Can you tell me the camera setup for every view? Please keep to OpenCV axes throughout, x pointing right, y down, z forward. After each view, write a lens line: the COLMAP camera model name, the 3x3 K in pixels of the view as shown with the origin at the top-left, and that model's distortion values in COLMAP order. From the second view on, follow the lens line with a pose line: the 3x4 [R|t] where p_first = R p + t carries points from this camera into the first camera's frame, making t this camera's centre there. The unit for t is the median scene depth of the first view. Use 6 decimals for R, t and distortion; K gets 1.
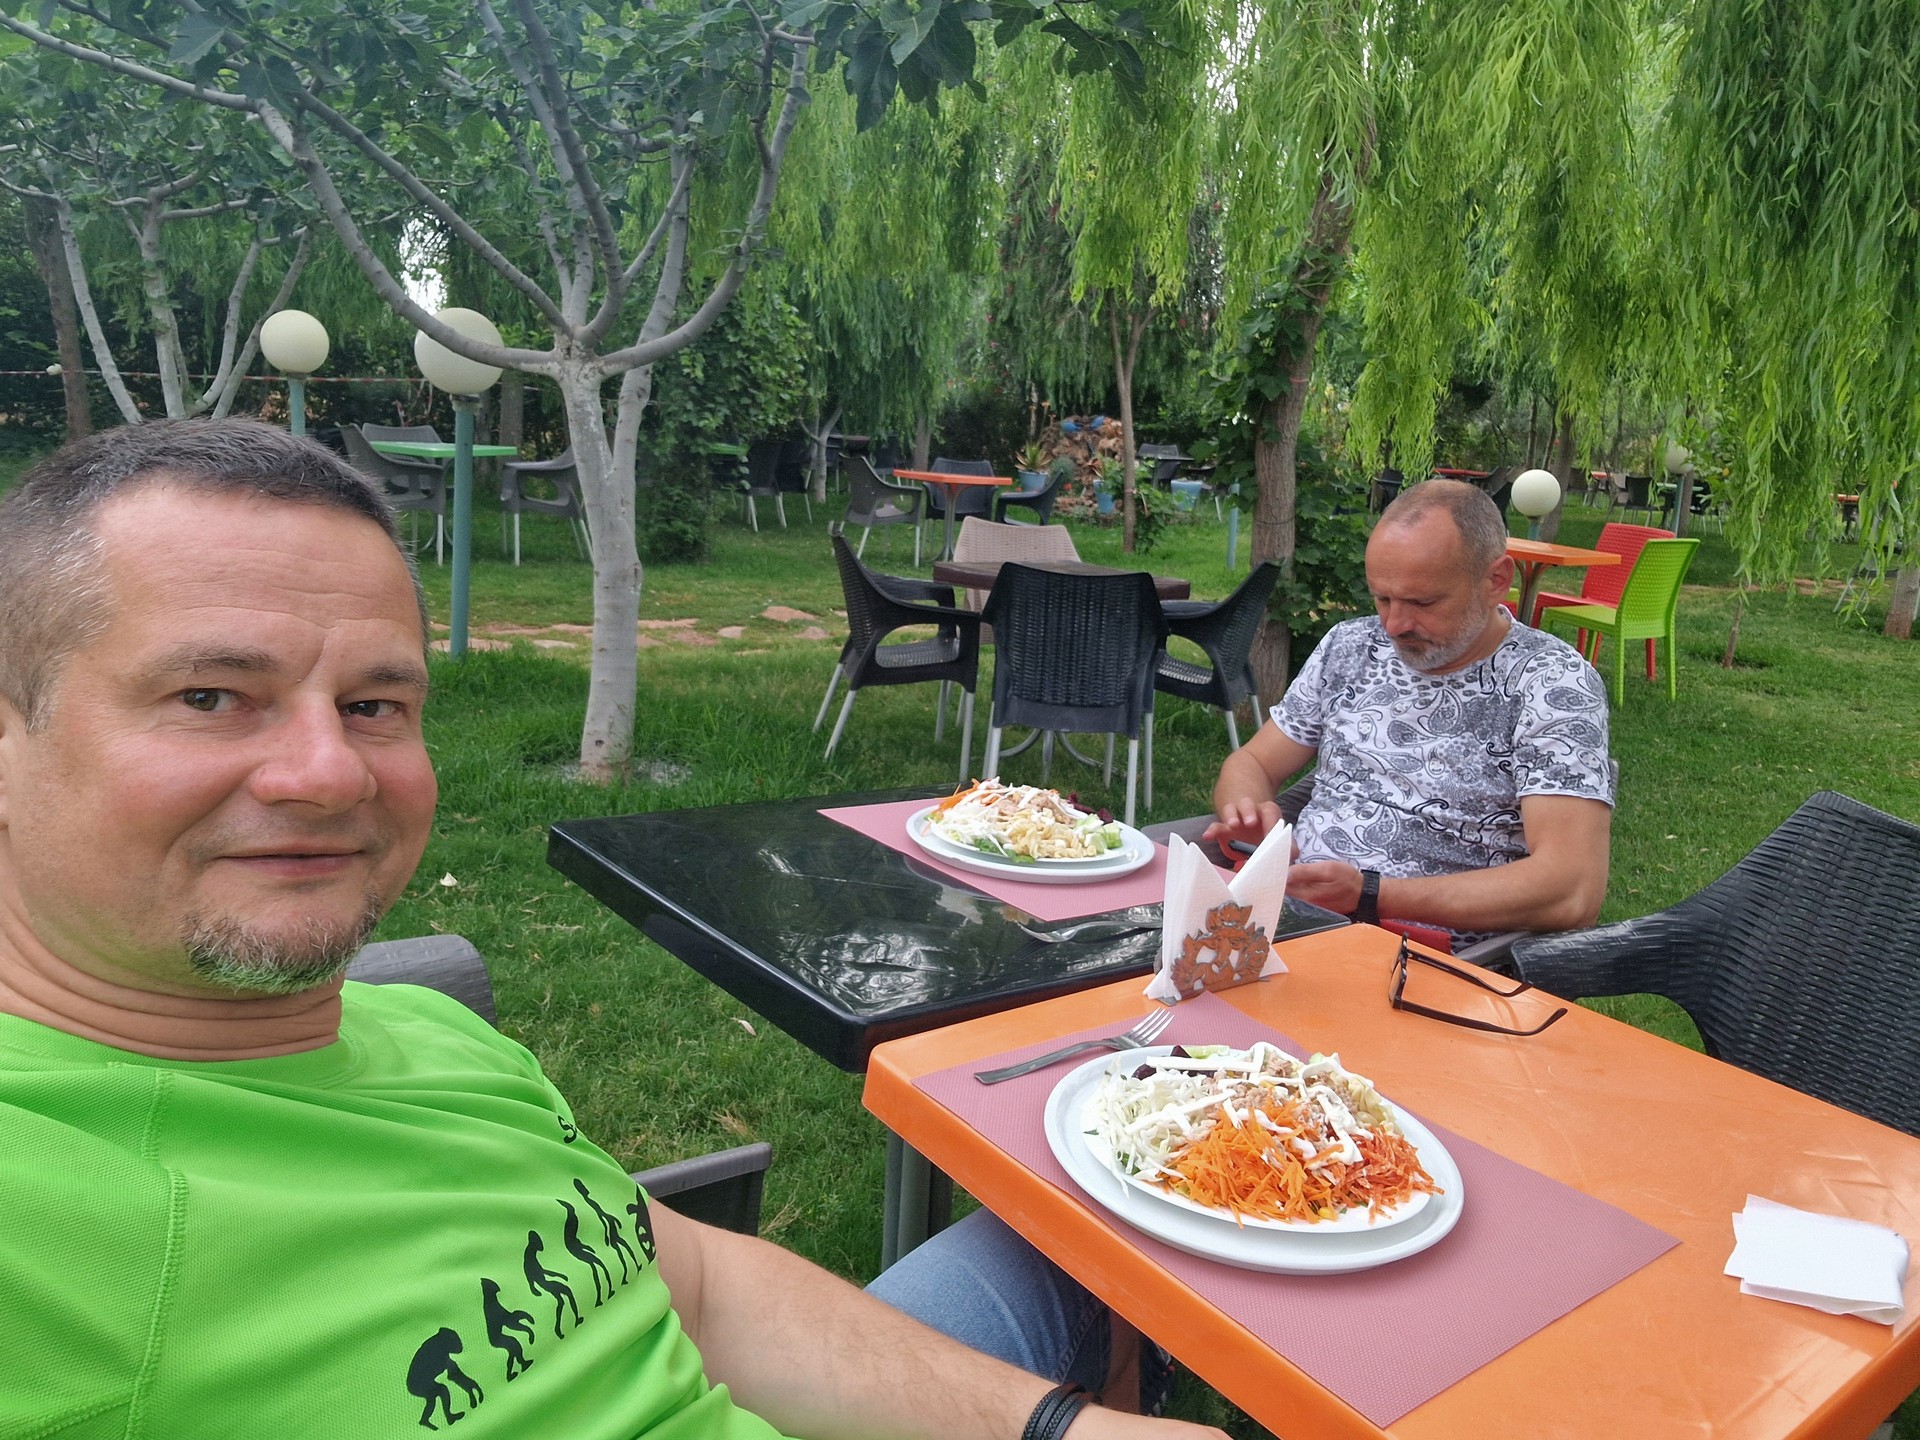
lens RADIAL K [[1399.6, 0, 960.0], [0, 1399.6, 720.0], [0, 0, 1]] dist [0.000845, 0.000040]
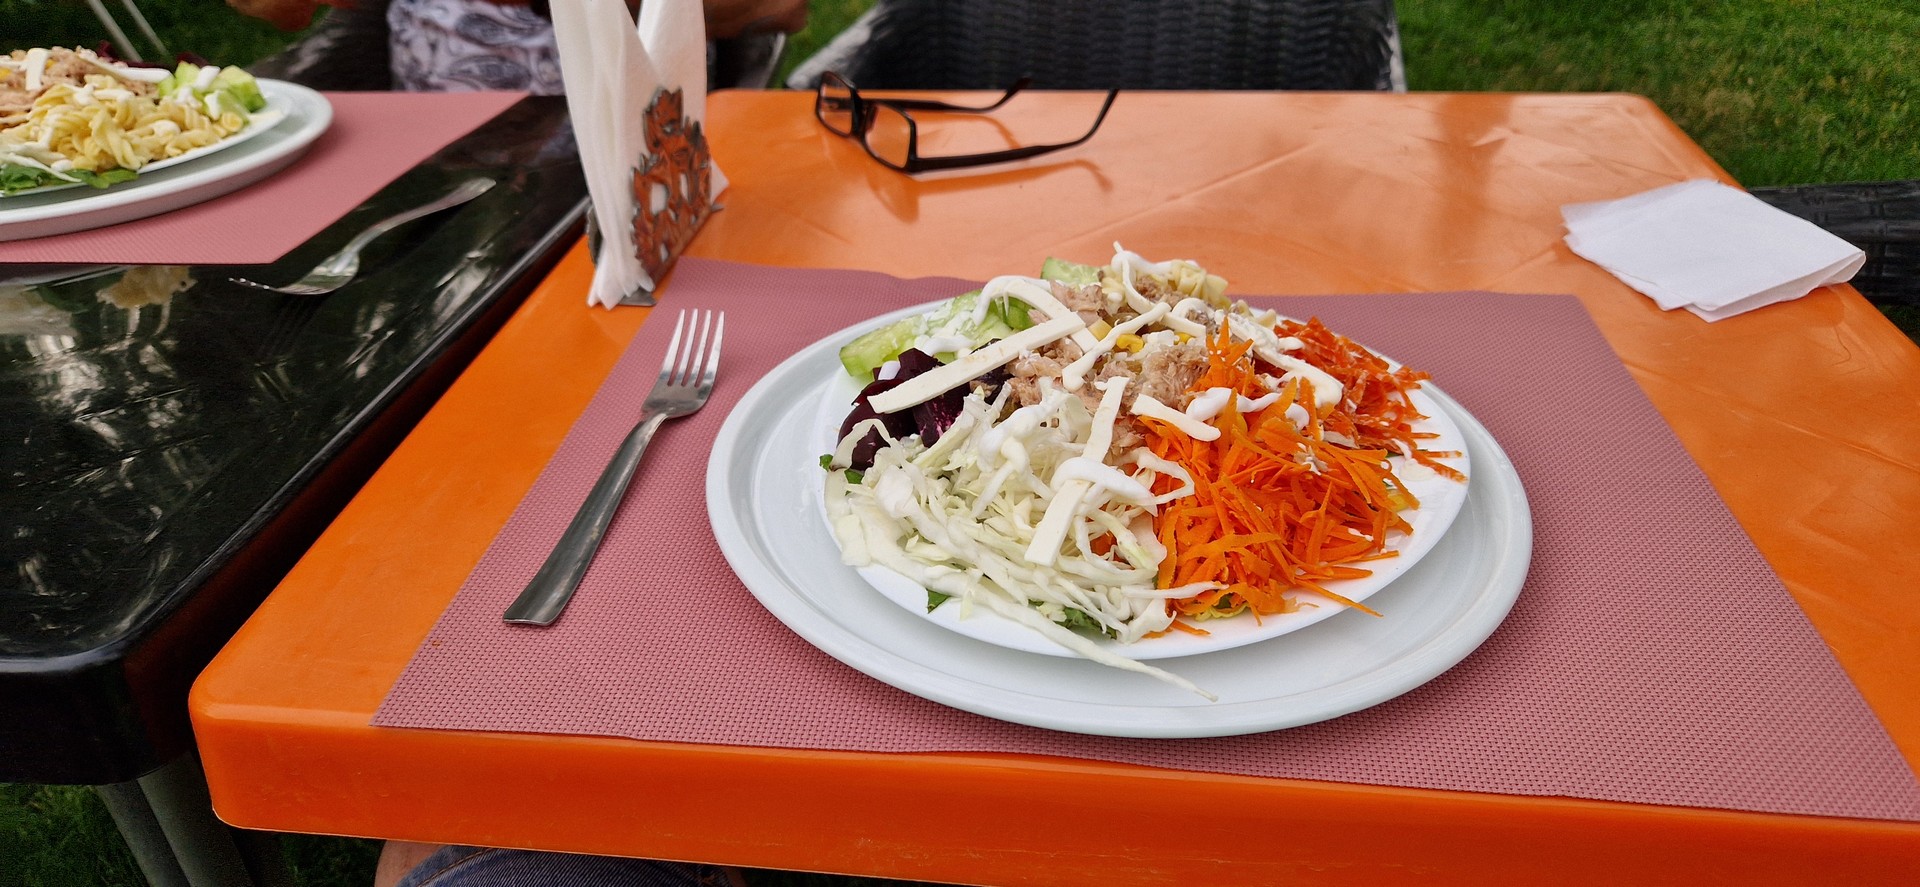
lens RADIAL K [[1277.0, 0, 960.0], [0, 1277.0, 443.5], [0, 0, 1]] dist [0.070871, -0.051237]
pose [[0.669734, -0.465071, 0.578935, -0.078586], [0.225259, 0.870102, 0.438385, 0.050736], [-0.707612, -0.163191, 0.687498, 0.495714]]
